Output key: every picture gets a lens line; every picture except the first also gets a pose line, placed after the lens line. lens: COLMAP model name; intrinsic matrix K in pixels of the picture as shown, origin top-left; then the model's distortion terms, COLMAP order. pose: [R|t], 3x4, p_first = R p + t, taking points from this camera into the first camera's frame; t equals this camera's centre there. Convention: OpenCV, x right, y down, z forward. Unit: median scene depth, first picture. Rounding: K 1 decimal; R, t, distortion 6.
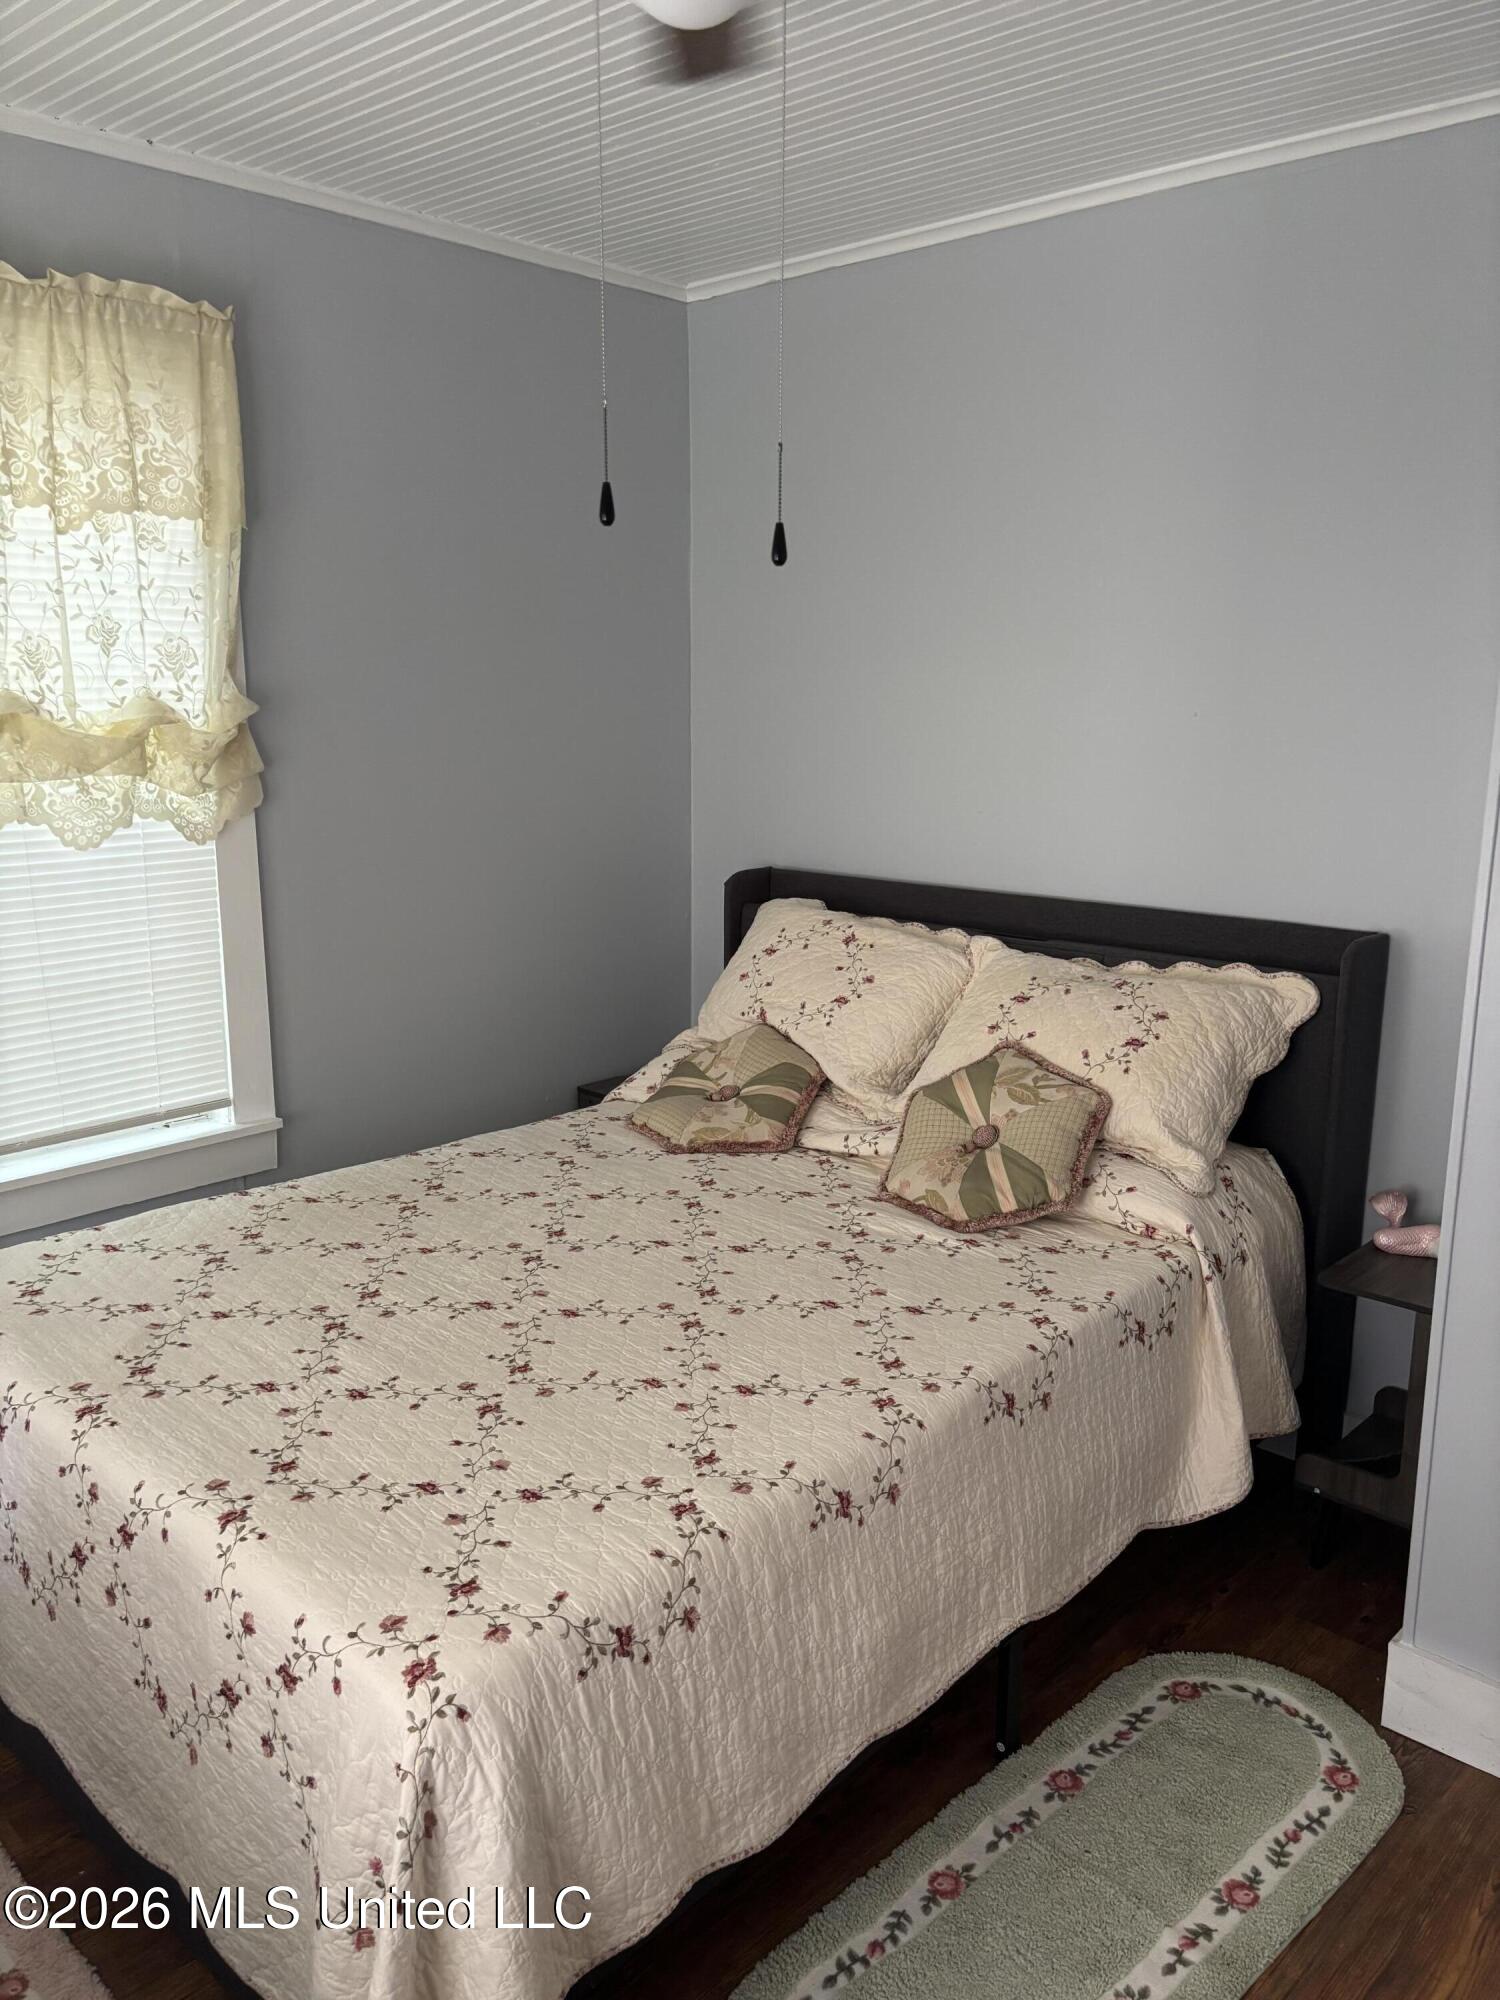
lens RADIAL K [[1525.8, 0, 742.7], [0, 1525.8, 997.8], [0, 0, 1]] dist [0.053044, -0.045643]
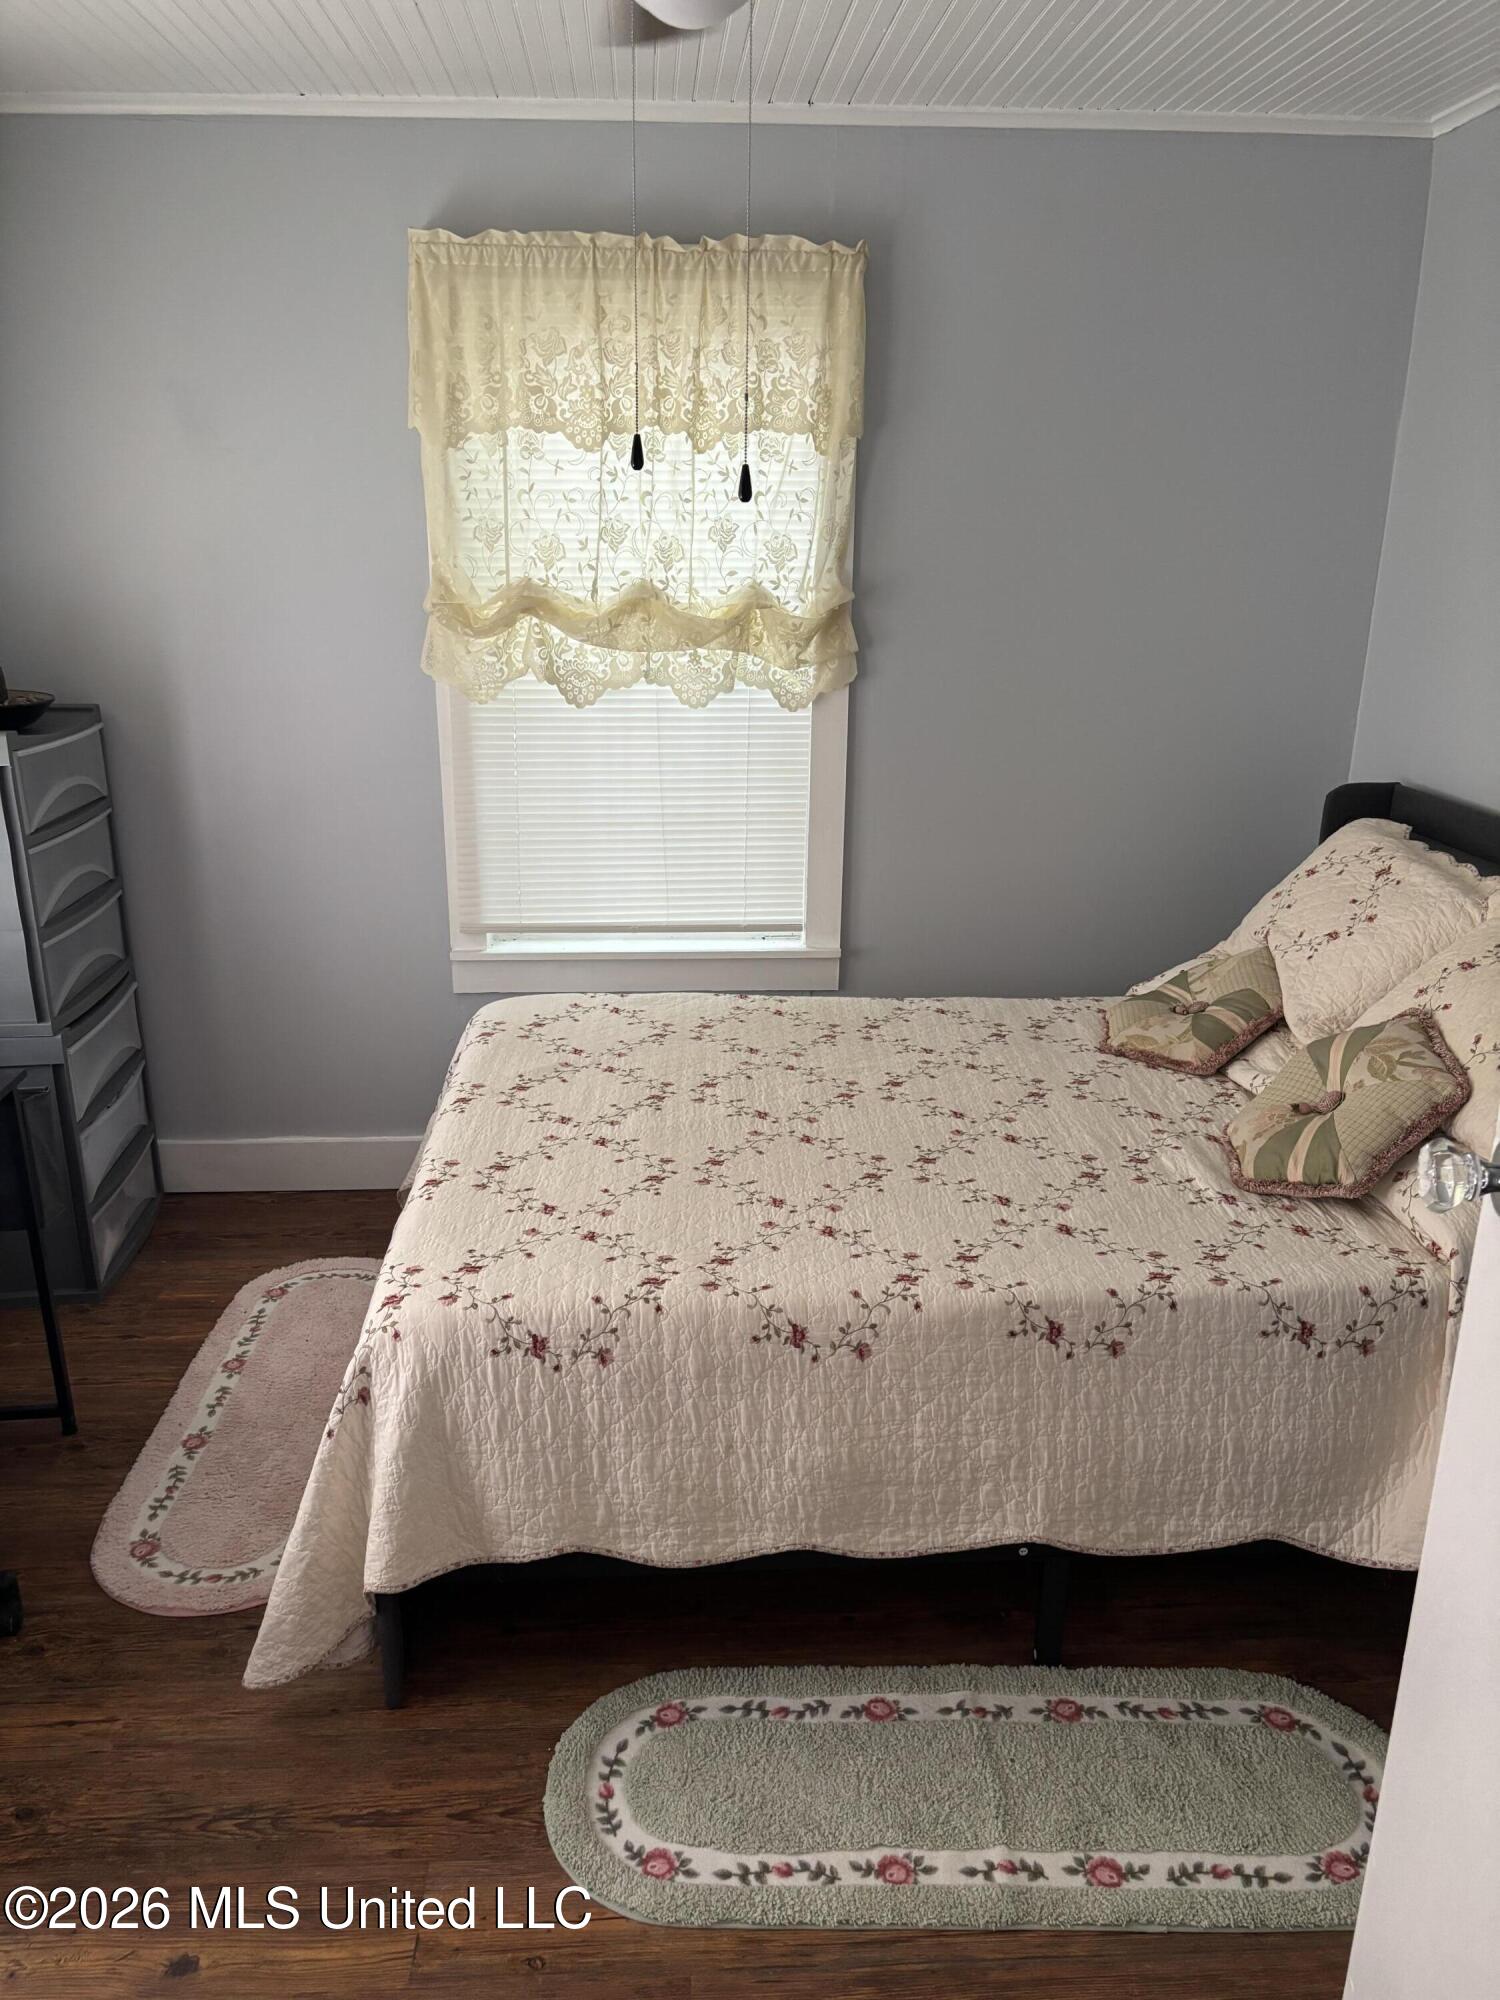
lens RADIAL K [[1525.8, 0, 757.6], [0, 1525.8, 1002.3], [0, 0, 1]] dist [0.053044, -0.045643]
pose [[0.723155, 0.207023, -0.658930, 0.528927], [-0.147219, 0.978300, 0.145795, -0.052797], [0.674814, -0.008425, 0.737940, 0.103213]]
